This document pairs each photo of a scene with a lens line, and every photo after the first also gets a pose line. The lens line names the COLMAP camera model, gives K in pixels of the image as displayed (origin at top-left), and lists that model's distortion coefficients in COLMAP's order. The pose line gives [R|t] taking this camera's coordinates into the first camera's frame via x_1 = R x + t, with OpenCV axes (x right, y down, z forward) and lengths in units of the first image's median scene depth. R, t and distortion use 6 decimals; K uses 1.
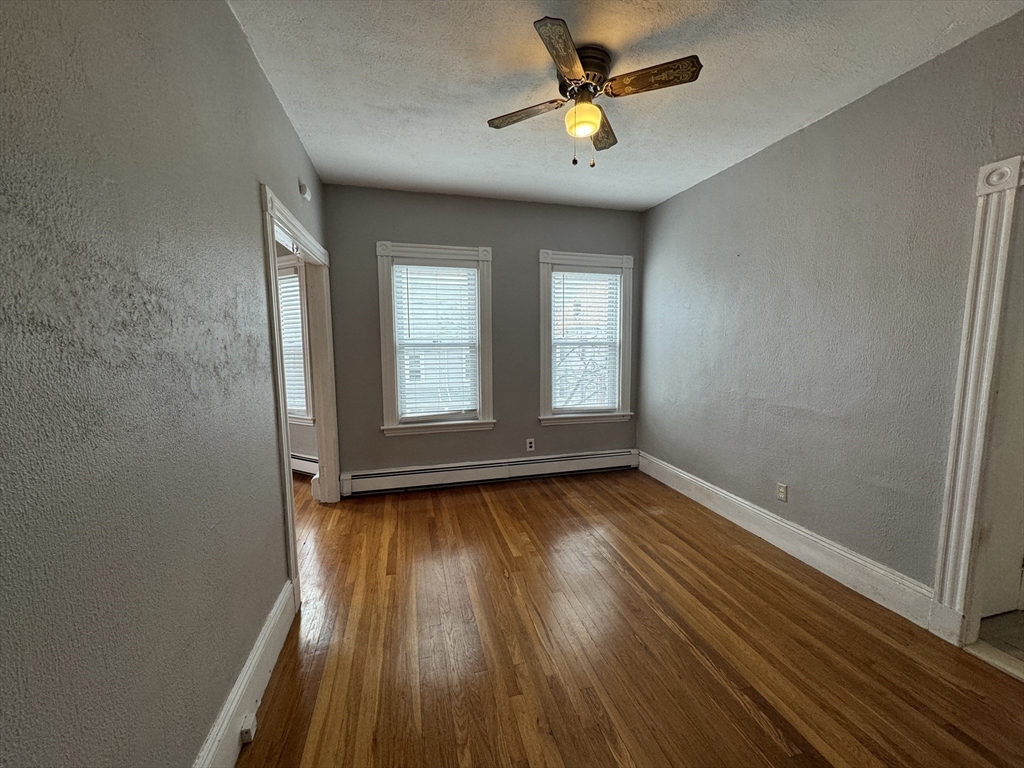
lens RADIAL K [[408.4, 0, 512.3], [0, 408.4, 385.3], [0, 0, 1]] dist [0.000894, -0.000630]
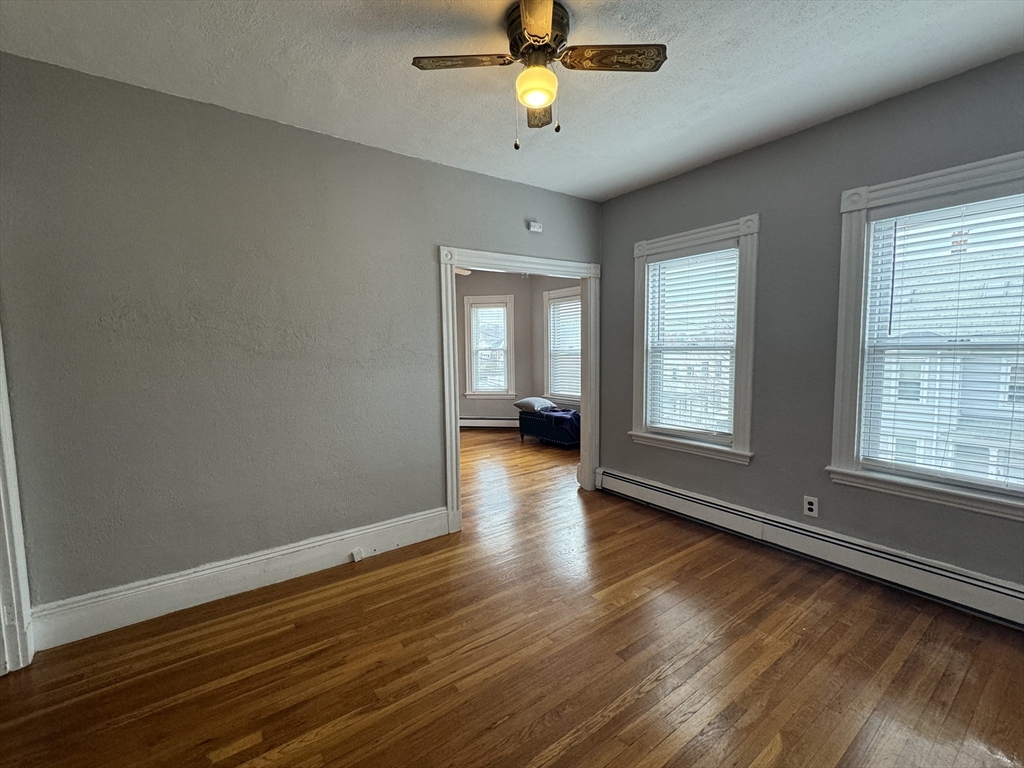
lens RADIAL K [[438.6, 0, 513.9], [0, 438.6, 385.6], [0, 0, 1]] dist [-0.001986, -0.000235]
pose [[0.361831, 0.083342, -0.928511, 0.544155], [-0.088897, 0.994542, 0.054627, -0.040375], [0.927995, 0.062776, 0.367265, 0.341814]]
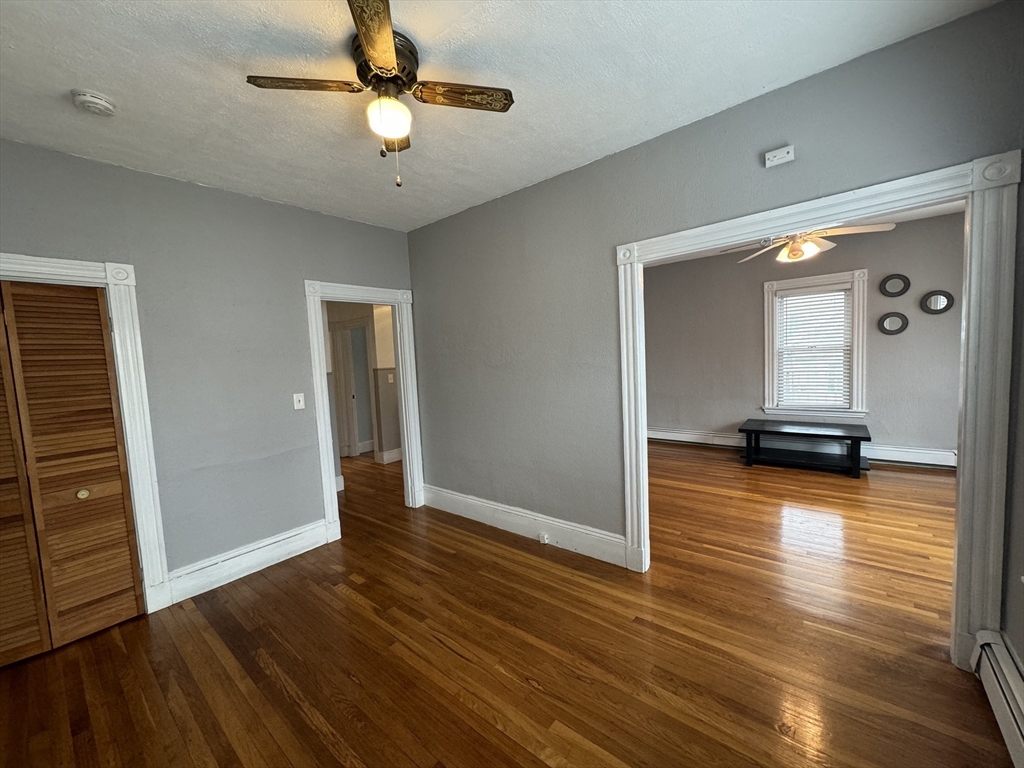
lens RADIAL K [[408.4, 0, 512.3], [0, 408.4, 385.3], [0, 0, 1]] dist [0.000894, -0.000630]
pose [[-0.811961, 0.088873, -0.576907, 0.261086], [-0.008825, 0.986359, 0.164371, -0.126208], [0.583645, 0.138554, -0.800100, 0.983050]]
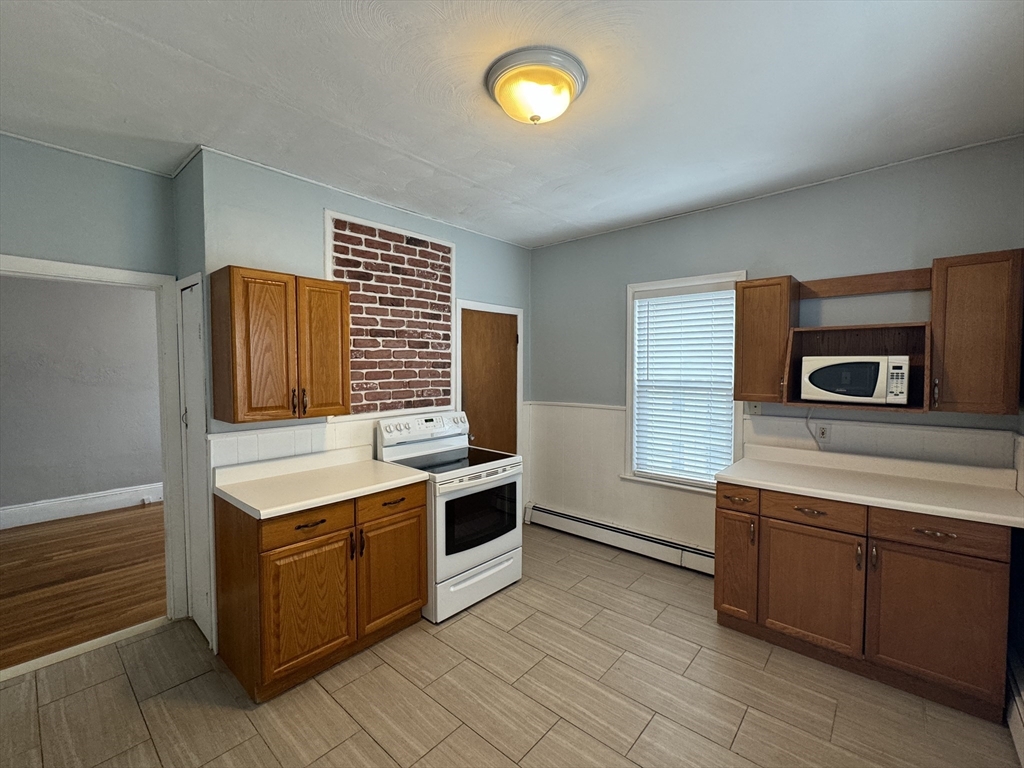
lens RADIAL K [[438.6, 0, 513.9], [0, 438.6, 385.6], [0, 0, 1]] dist [-0.001986, -0.000235]
pose [[0.560502, 0.042054, -0.827084, 1.448782], [-0.094951, 0.995387, -0.013734, -0.105974], [0.822692, 0.086230, 0.561910, 0.527585]]
